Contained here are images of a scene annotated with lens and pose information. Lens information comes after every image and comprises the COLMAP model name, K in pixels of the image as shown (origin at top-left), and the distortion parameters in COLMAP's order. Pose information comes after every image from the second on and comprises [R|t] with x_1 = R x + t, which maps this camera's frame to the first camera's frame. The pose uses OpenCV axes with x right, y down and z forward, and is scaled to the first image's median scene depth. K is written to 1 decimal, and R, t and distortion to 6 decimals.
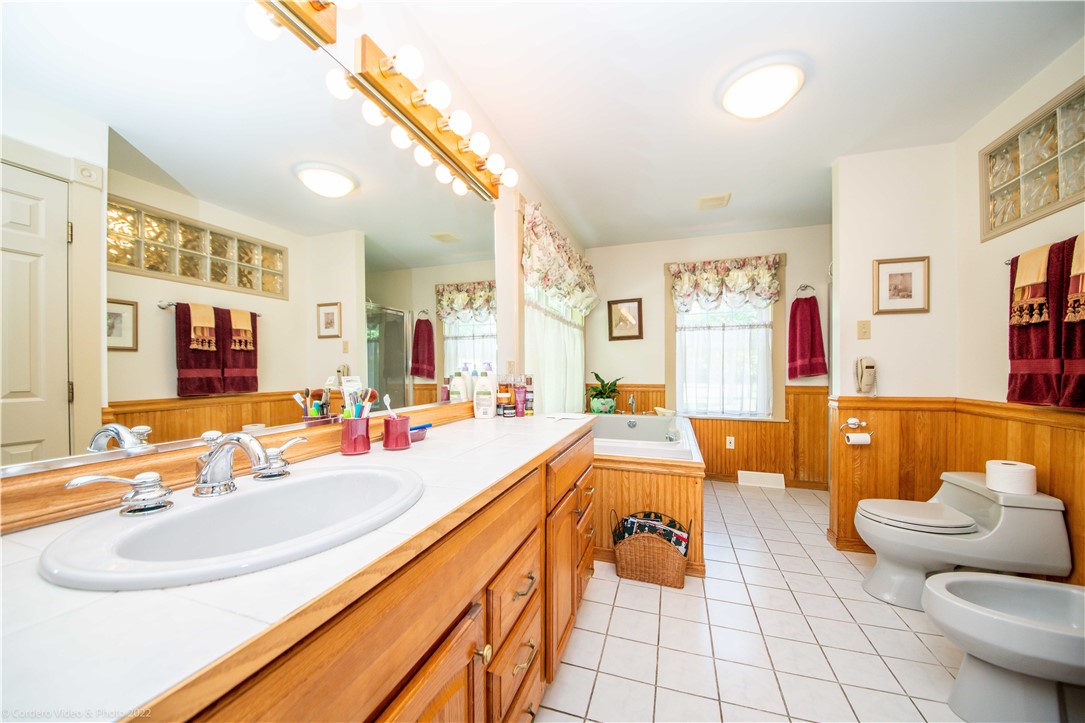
lens RADIAL K [[387.3, 0, 540.6], [0, 387.3, 370.0], [0, 0, 1]] dist [-0.004104, -0.006439]
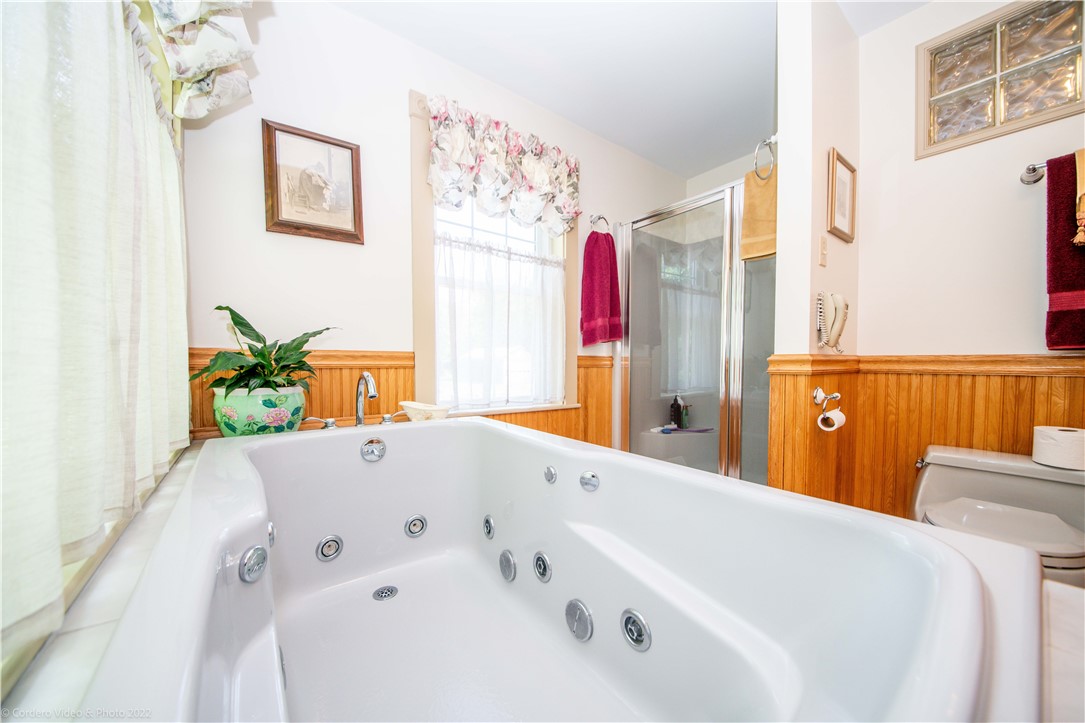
lens RADIAL K [[387.3, 0, 550.6], [0, 387.3, 380.0], [0, 0, 1]] dist [-0.004104, -0.006439]
pose [[0.556437, -0.033200, 0.830226, 0.022189], [-0.003639, 0.999094, 0.042391, 0.053660], [-0.830882, -0.026609, 0.555812, 0.634140]]
